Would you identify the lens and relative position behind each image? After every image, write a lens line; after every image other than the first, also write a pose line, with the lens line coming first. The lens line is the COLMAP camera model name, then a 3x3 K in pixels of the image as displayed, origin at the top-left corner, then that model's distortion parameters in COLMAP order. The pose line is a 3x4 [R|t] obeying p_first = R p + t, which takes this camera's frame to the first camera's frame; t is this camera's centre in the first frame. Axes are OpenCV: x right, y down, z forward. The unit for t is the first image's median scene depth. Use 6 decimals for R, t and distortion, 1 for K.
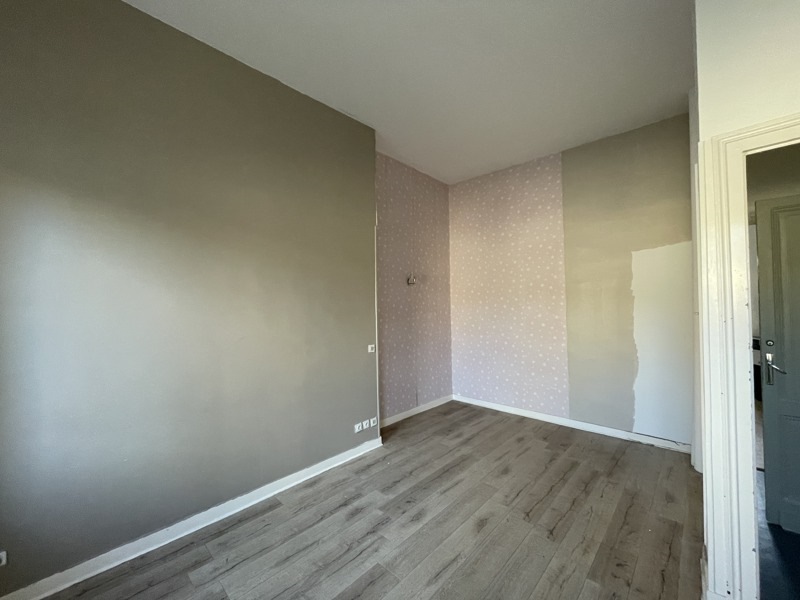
lens RADIAL K [[321.9, 0, 411.3], [0, 321.9, 300.8], [0, 0, 1]] dist [-0.006100, 0.000368]
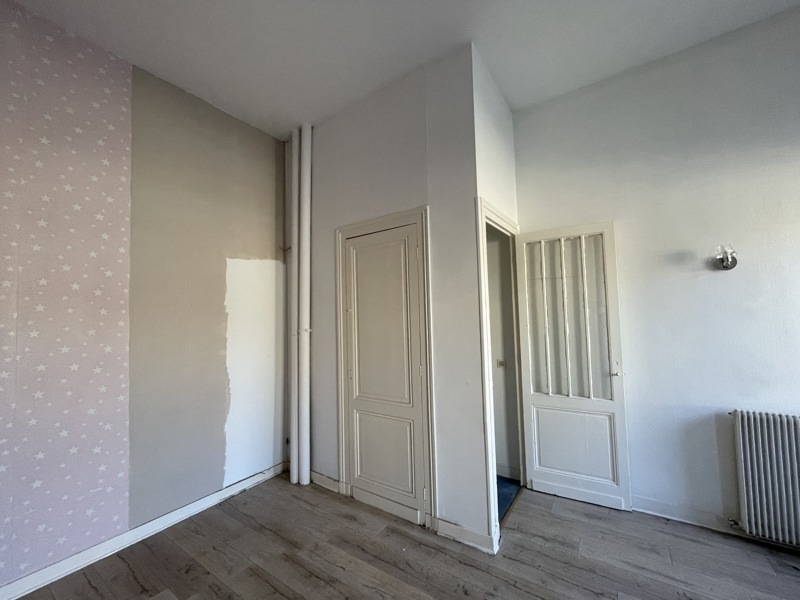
lens RADIAL K [[321.9, 0, 399.7], [0, 321.9, 299.5], [0, 0, 1]] dist [-0.006100, 0.000368]
pose [[-0.135408, 0.070070, 0.988309, -0.166506], [0.010273, 0.997542, -0.069317, 0.011903], [-0.990737, 0.000767, -0.135795, 0.681858]]
